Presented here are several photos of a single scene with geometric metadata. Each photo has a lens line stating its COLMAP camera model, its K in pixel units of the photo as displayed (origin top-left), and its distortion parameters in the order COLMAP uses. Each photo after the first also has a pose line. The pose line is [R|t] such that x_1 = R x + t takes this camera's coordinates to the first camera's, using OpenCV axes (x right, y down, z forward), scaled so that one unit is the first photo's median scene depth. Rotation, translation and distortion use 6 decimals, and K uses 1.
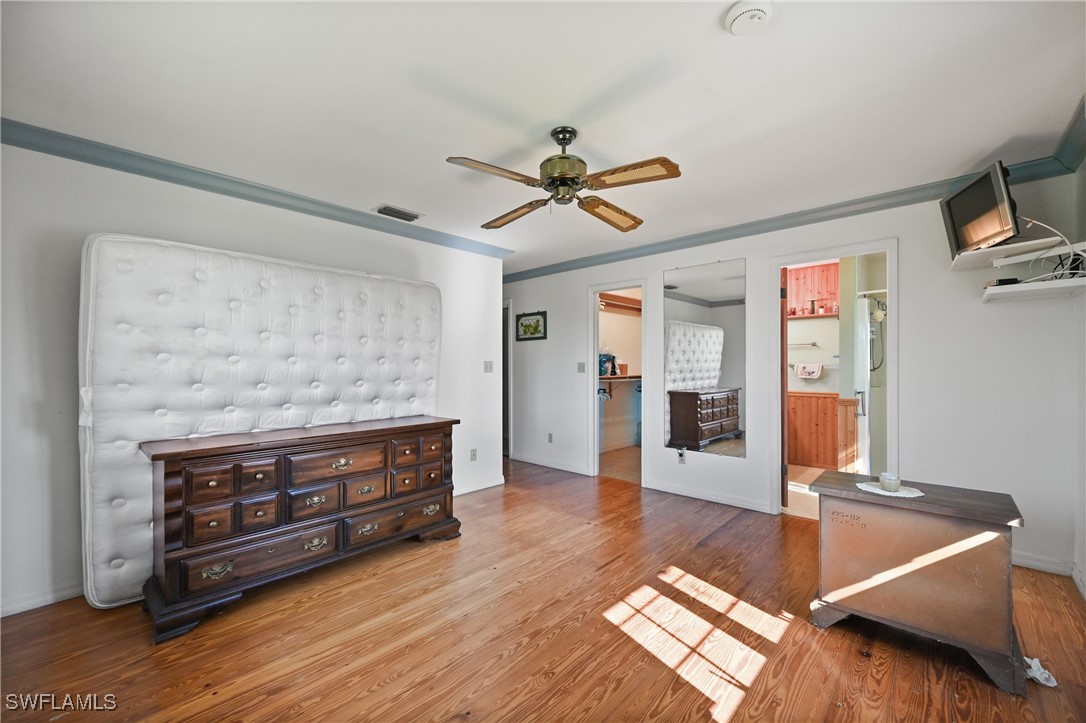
lens RADIAL K [[434.8, 0, 537.5], [0, 434.8, 363.0], [0, 0, 1]] dist [-0.000293, 0.000442]
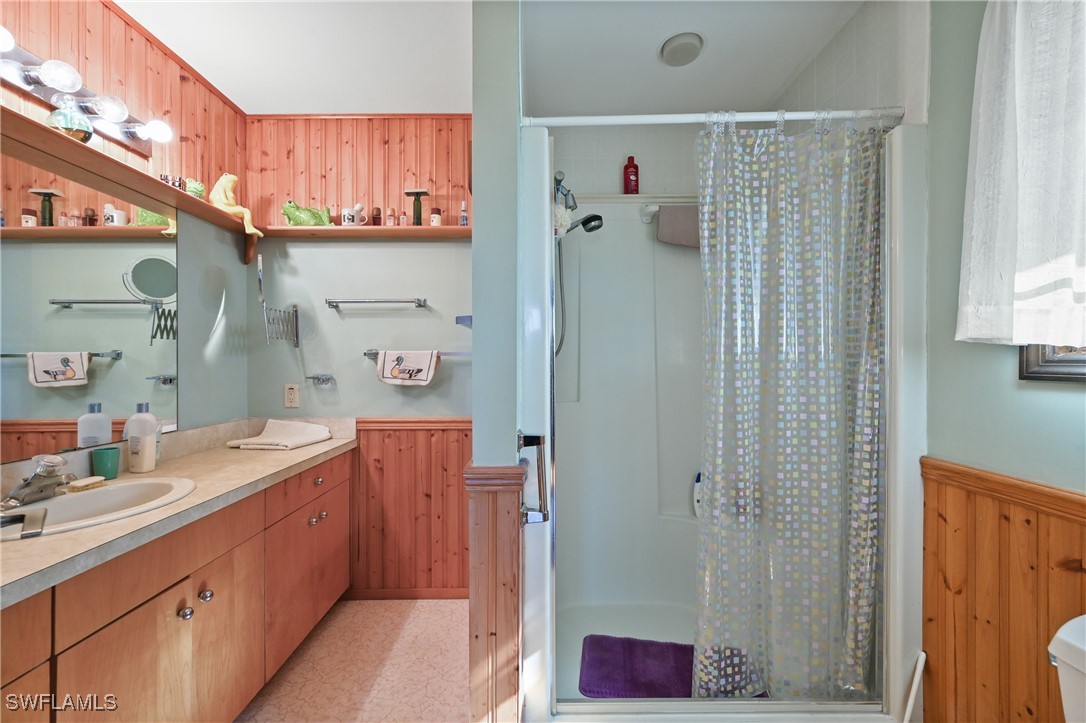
lens RADIAL K [[434.8, 0, 541.2], [0, 434.8, 361.7], [0, 0, 1]] dist [-0.000293, 0.000442]
pose [[0.722602, -0.000101, 0.691264, 0.445010], [0.000929, 0.999999, -0.000825, 0.013357], [-0.691264, 0.001239, 0.722602, 0.640814]]
